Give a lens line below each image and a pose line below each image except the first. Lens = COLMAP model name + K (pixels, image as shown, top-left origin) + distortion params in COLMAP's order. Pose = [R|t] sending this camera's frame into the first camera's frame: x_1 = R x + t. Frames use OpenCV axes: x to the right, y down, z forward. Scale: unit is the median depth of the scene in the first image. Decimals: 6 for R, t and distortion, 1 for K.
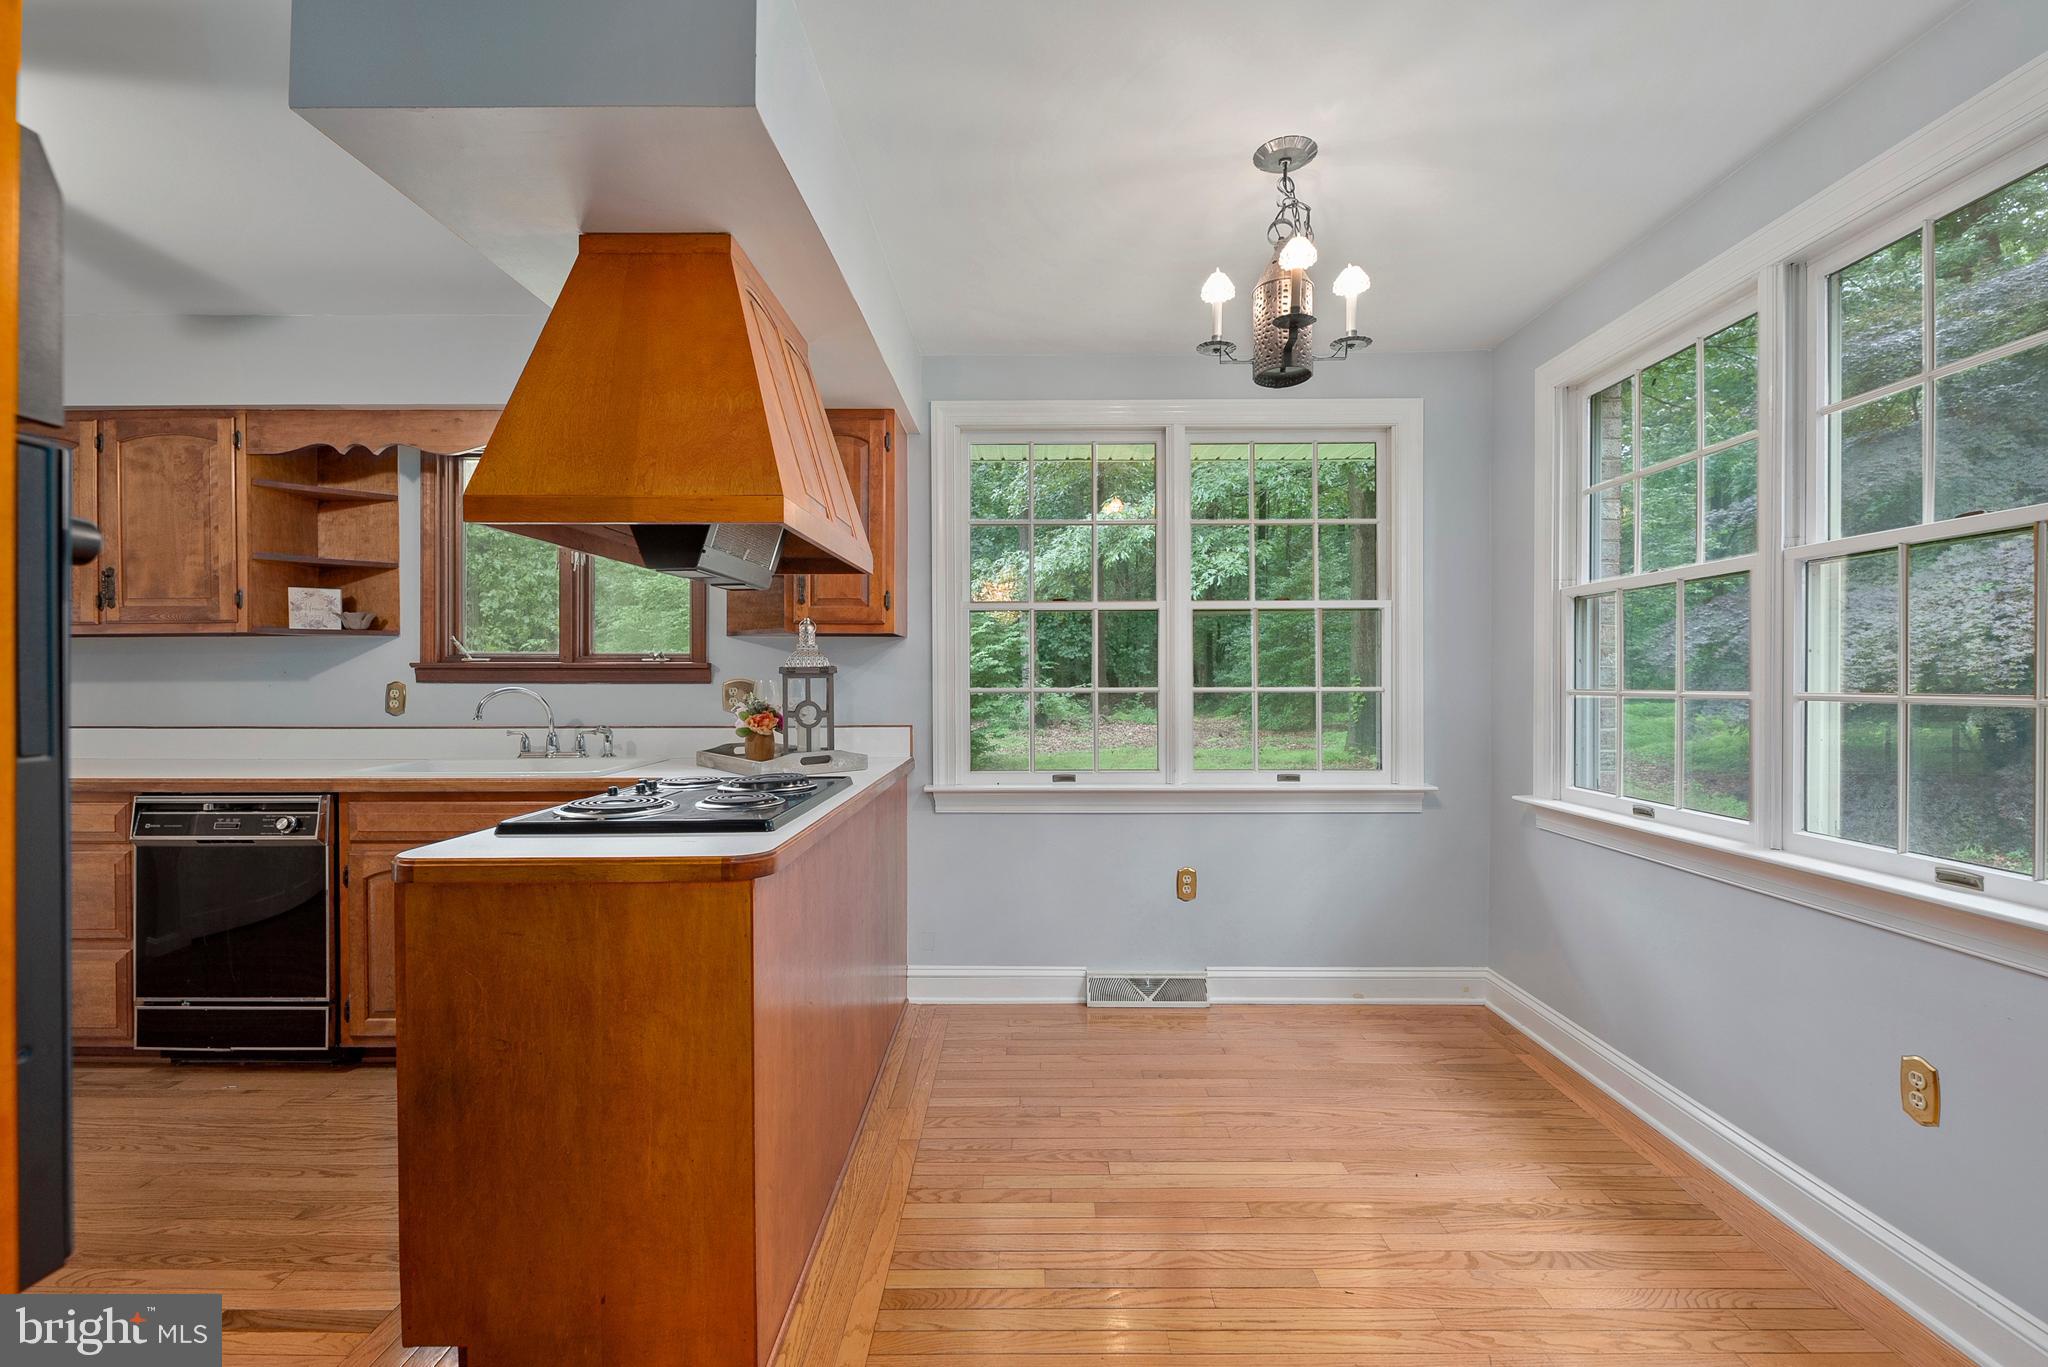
lens RADIAL K [[891.0, 0, 1007.9], [0, 891.0, 693.2], [0, 0, 1]] dist [-0.000999, -0.002422]
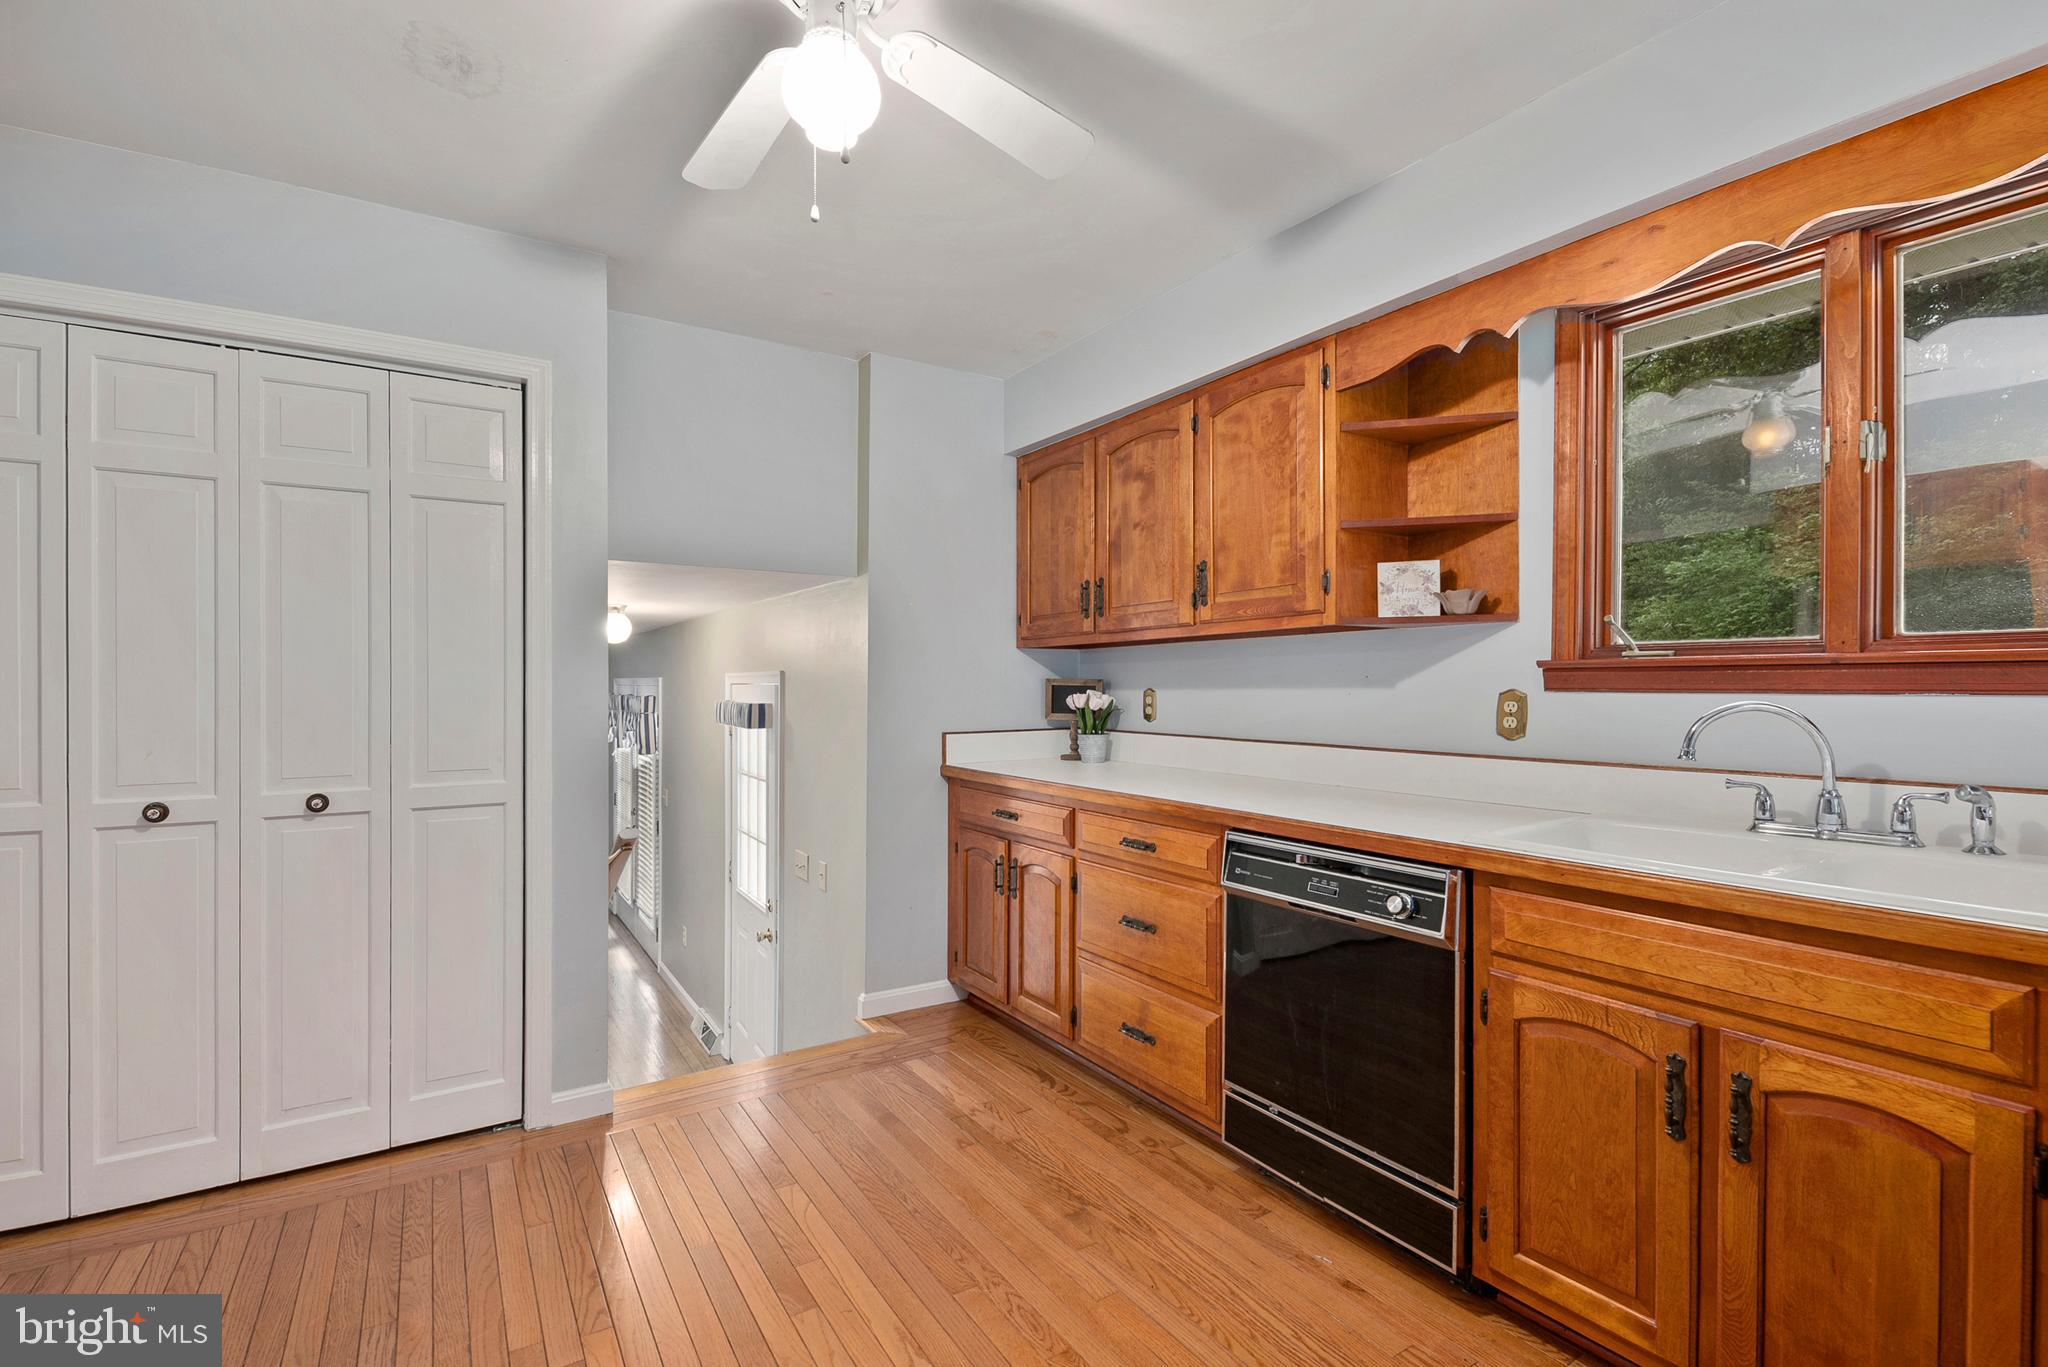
lens RADIAL K [[891.0, 0, 1001.9], [0, 891.0, 692.2], [0, 0, 1]] dist [-0.000999, -0.002422]
pose [[0.542662, 0.003791, -0.839943, -0.372403], [-0.007721, 0.999970, -0.000475, -0.008303], [0.839916, 0.006743, 0.542675, 0.349004]]
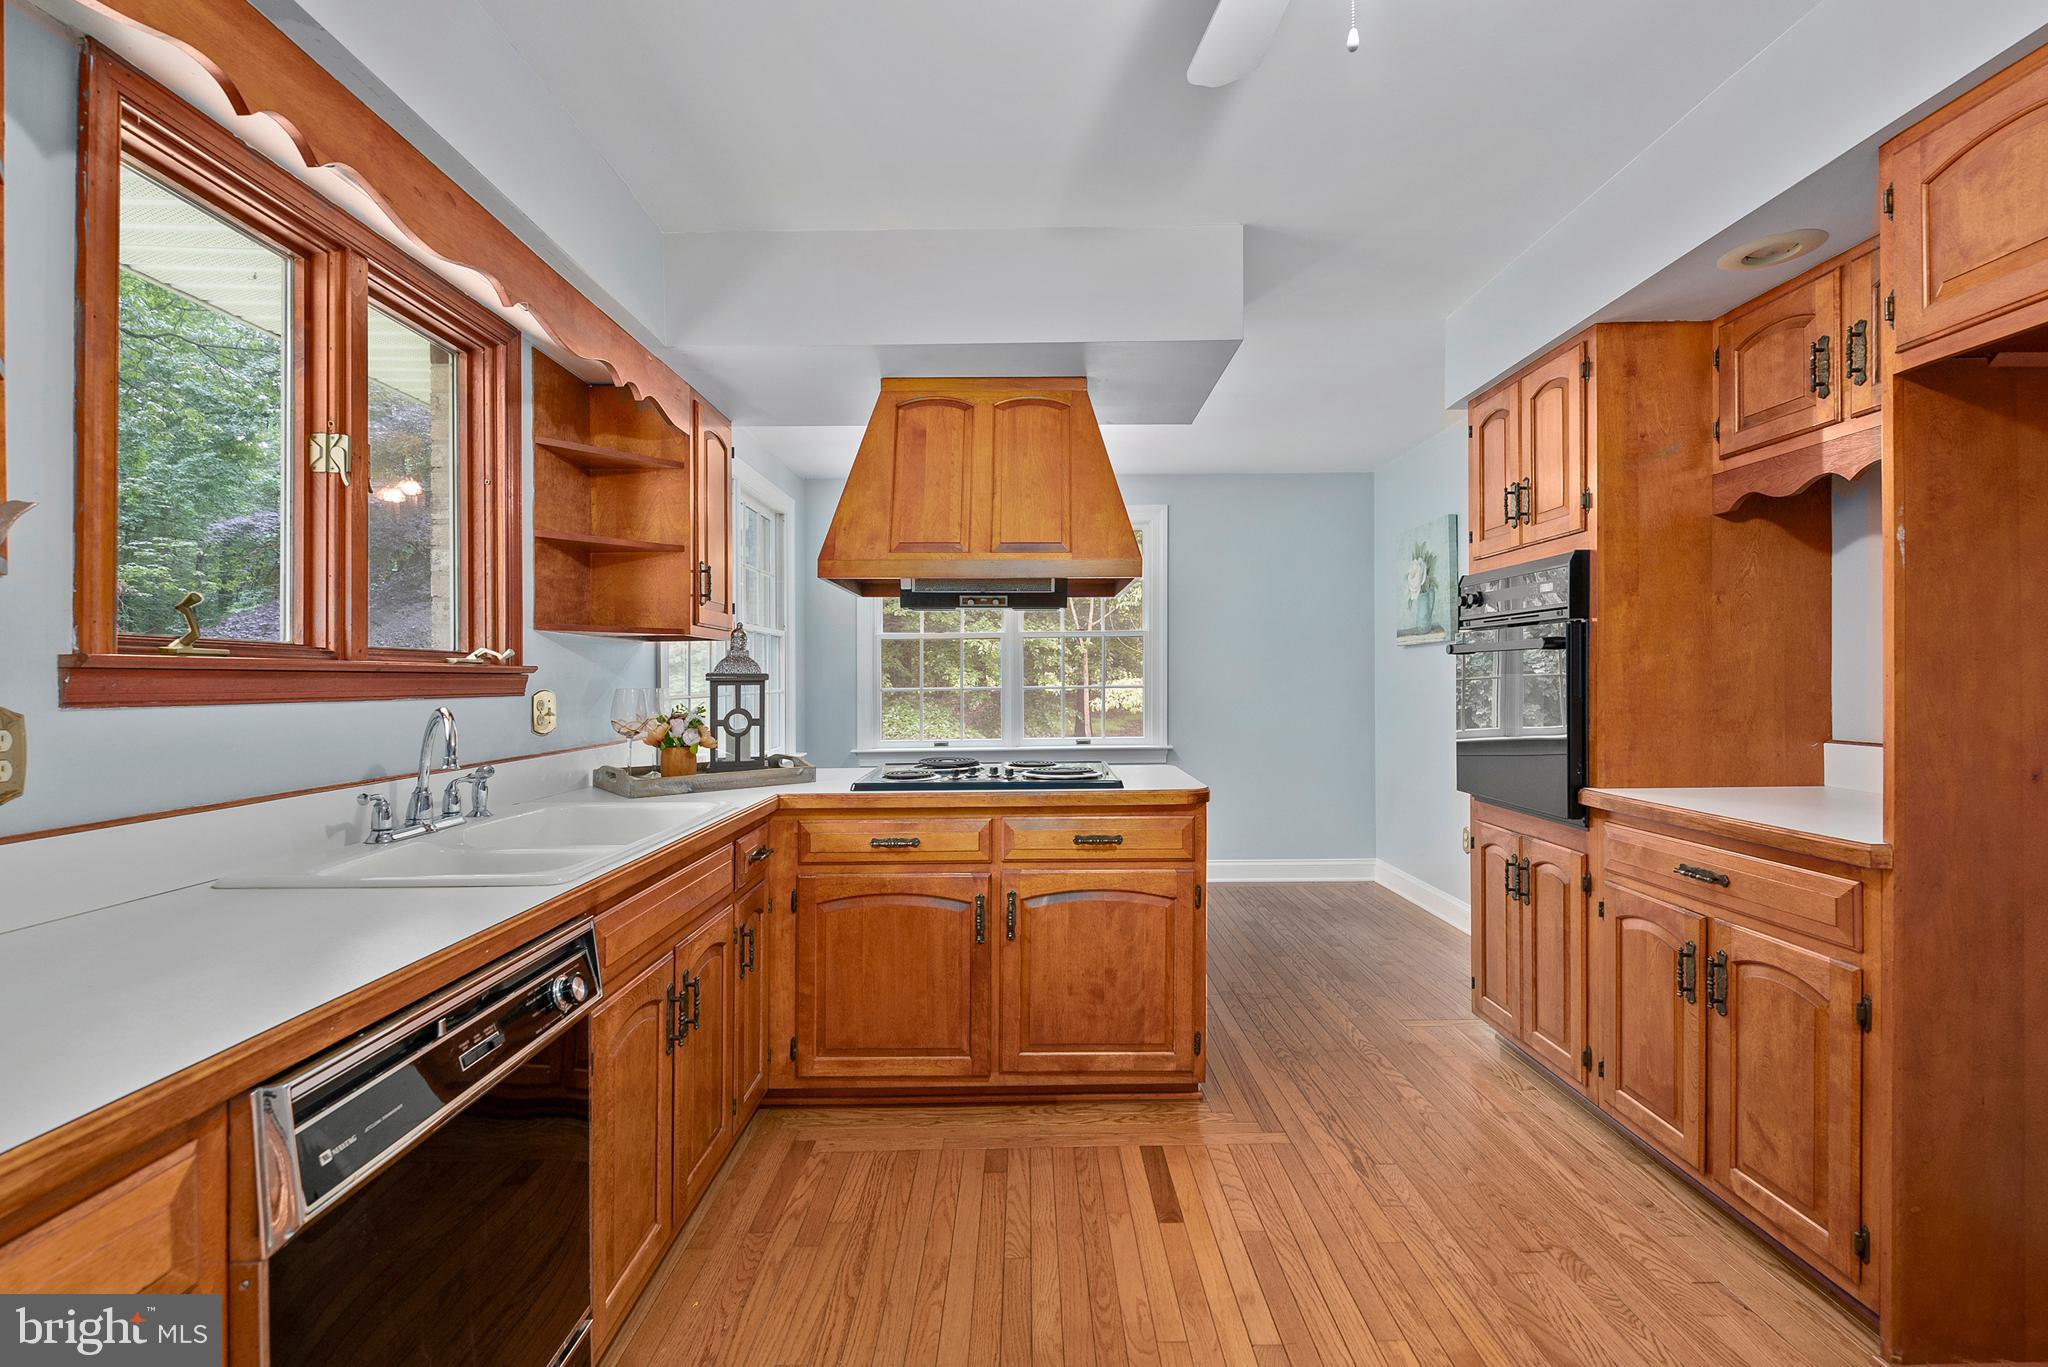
lens RADIAL K [[891.0, 0, 1032.2], [0, 891.0, 682.8], [0, 0, 1]] dist [-0.000999, -0.002422]
pose [[-0.009897, -0.006468, 0.999930, -1.172004], [0.016382, 0.999844, 0.006630, -0.020402], [-0.999817, 0.016447, -0.009790, 0.670170]]
